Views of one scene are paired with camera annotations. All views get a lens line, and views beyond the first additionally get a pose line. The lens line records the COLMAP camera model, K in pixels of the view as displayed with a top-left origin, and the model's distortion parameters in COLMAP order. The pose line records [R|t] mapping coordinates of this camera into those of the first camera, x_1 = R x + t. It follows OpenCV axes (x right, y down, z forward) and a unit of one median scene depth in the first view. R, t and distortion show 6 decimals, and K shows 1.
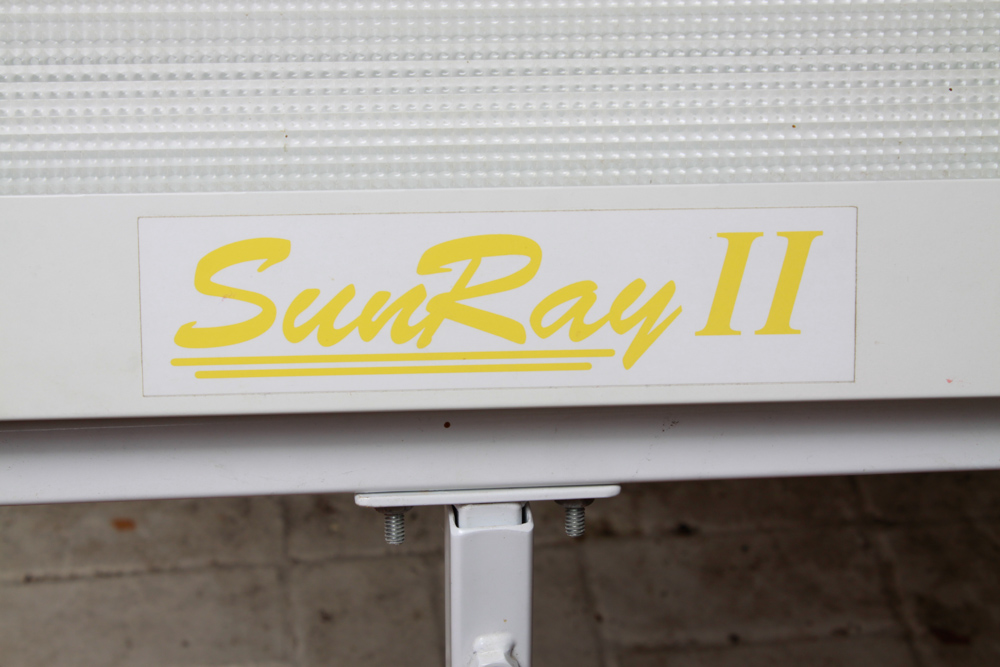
lens RADIAL K [[2506.6, 0, 497.5], [0, 2506.6, 333.9], [0, 0, 1]] dist [0.101510, 0.000000]
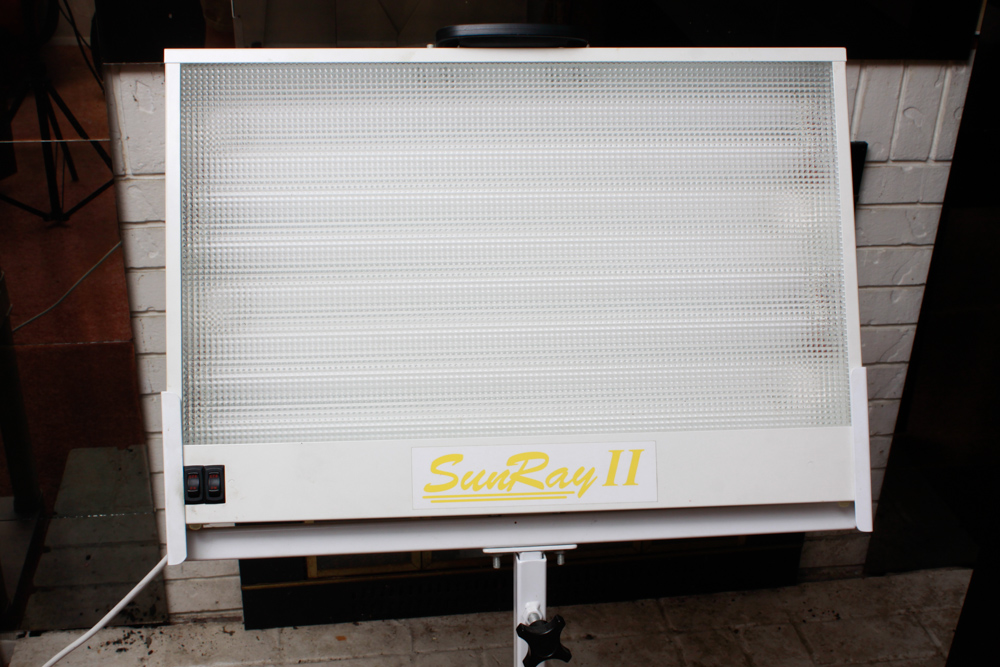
lens RADIAL K [[1306.9, 0, 501.7], [0, 1306.9, 332.9], [0, 0, 1]] dist [0.011815, 0.000000]
pose [[0.999655, -0.013130, 0.022750, -0.069650], [0.017629, 0.977433, -0.210511, 0.144016], [-0.019472, 0.210839, 0.977327, -0.514751]]
